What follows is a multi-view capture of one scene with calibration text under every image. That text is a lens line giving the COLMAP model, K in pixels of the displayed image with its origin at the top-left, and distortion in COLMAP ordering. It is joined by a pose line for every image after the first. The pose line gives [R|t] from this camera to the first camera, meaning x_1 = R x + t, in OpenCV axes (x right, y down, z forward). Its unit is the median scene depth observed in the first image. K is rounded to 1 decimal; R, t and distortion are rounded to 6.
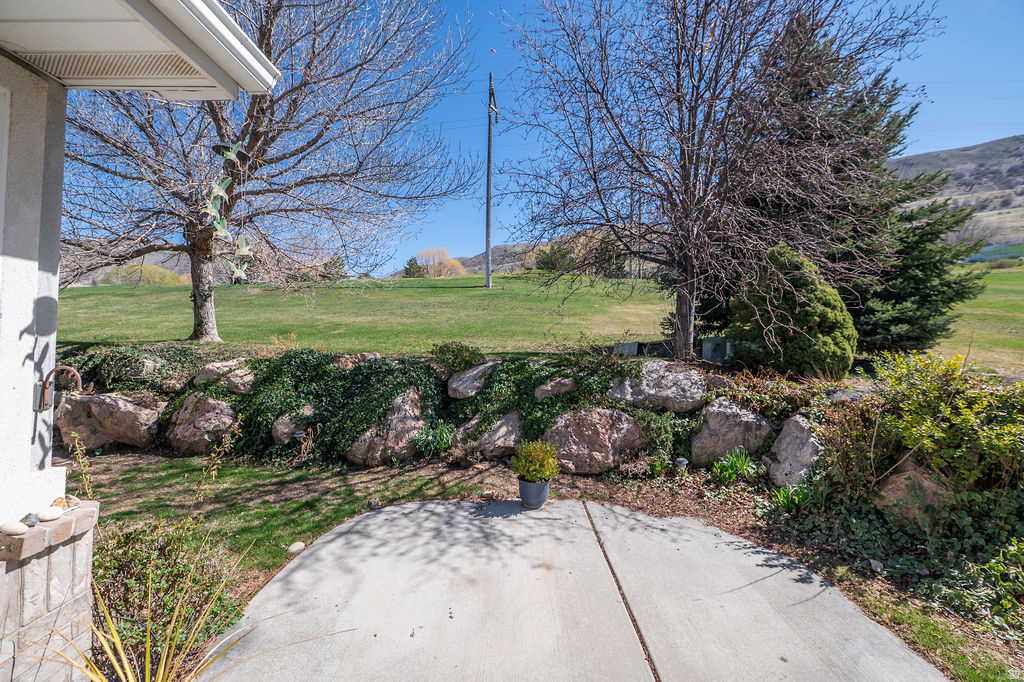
lens RADIAL K [[411.6, 0, 516.8], [0, 411.6, 337.2], [0, 0, 1]] dist [-0.007681, -0.001201]
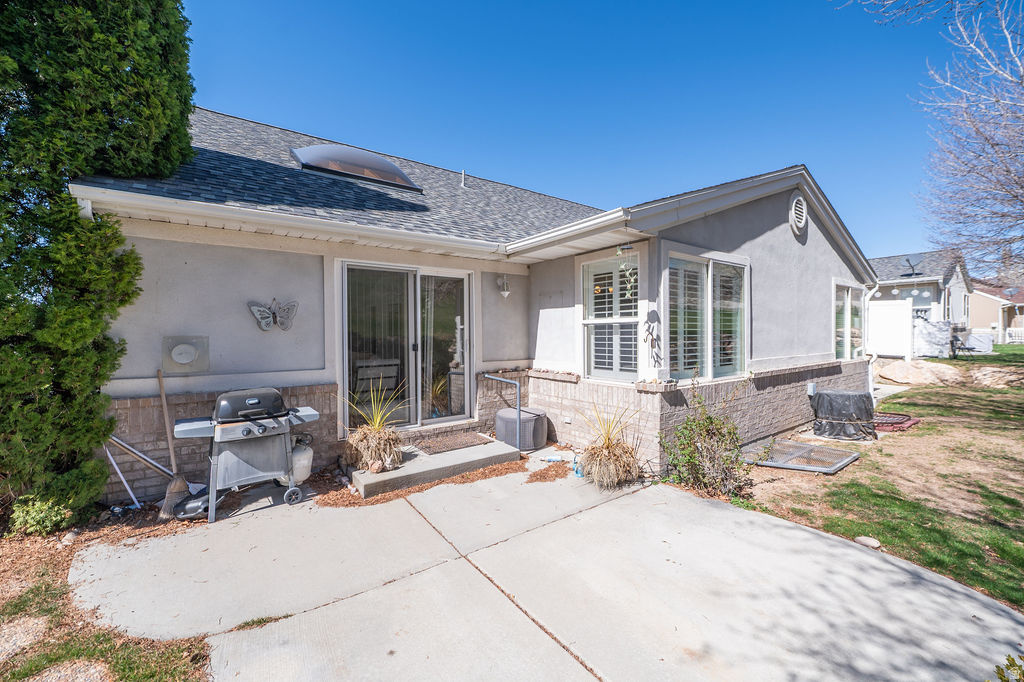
lens RADIAL K [[411.6, 0, 516.2], [0, 411.6, 340.2], [0, 0, 1]] dist [-0.007681, -0.001201]
pose [[-0.812771, 0.000387, -0.582583, 0.402390], [0.005199, 0.999965, -0.006590, 0.037770], [0.582560, -0.008385, -0.812744, 0.802468]]
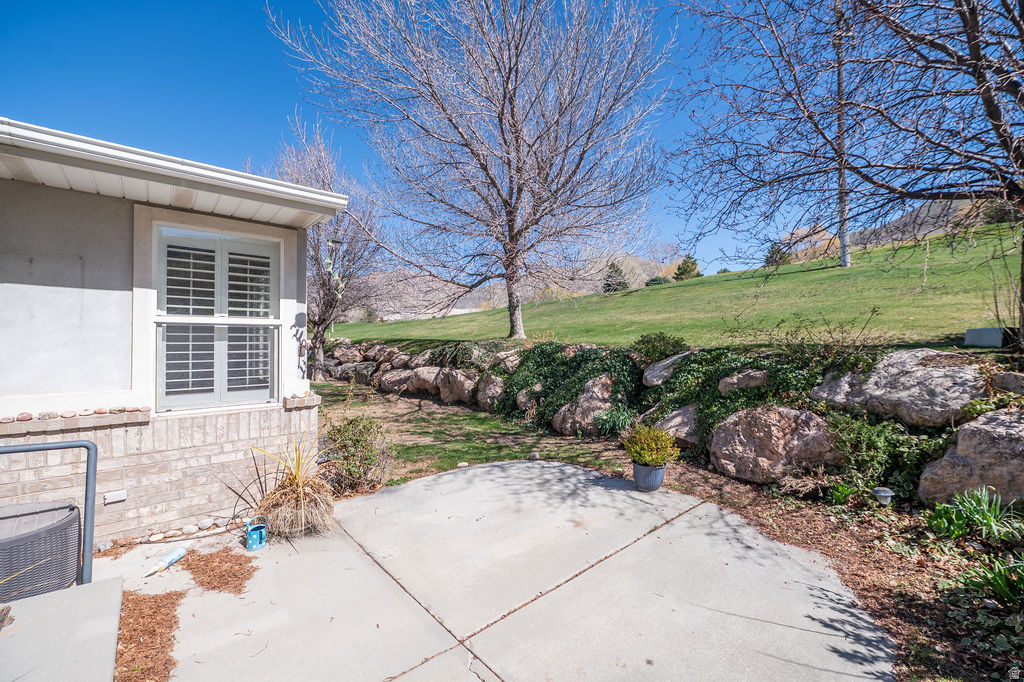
lens RADIAL K [[411.6, 0, 513.7], [0, 411.6, 341.8], [0, 0, 1]] dist [-0.007681, -0.001201]
pose [[0.657558, -0.015741, -0.753240, 0.478603], [0.023879, 0.999715, -0.000047, 0.032972], [0.753026, -0.017955, 0.657746, 0.080374]]
